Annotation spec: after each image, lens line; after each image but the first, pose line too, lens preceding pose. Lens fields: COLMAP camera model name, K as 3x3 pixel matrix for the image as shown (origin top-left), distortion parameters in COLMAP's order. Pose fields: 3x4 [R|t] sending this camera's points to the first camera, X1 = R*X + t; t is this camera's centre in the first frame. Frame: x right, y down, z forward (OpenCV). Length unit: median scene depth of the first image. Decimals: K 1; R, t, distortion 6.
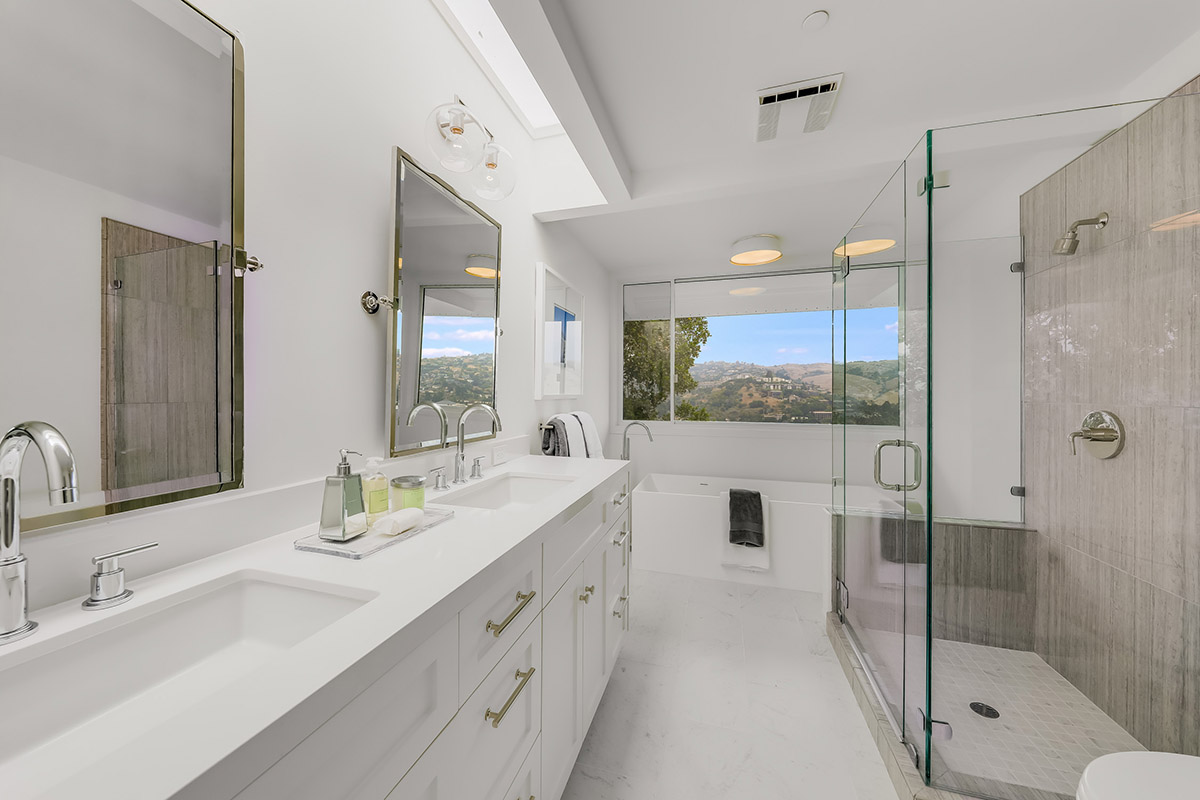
lens RADIAL K [[417.4, 0, 588.2], [0, 417.4, 396.3], [0, 0, 1]] dist [-0.000721, -0.000011]
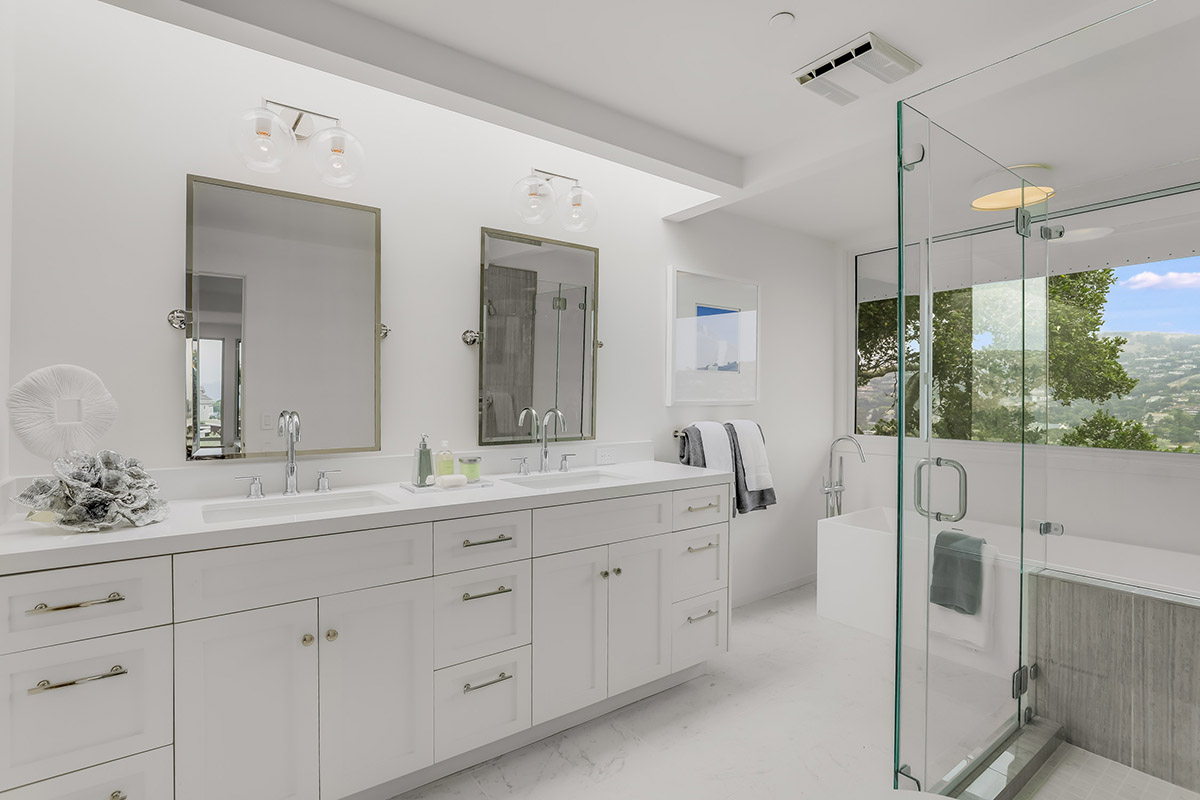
lens RADIAL K [[569.1, 0, 600.0], [0, 569.1, 400.0], [0, 0, 1]] dist [-0.043751, 0.014304]
pose [[0.809636, -0.000353, -0.586933, 0.601653], [-0.002132, 0.999991, -0.003543, -0.001171], [0.586929, 0.004120, 0.809628, -0.193351]]
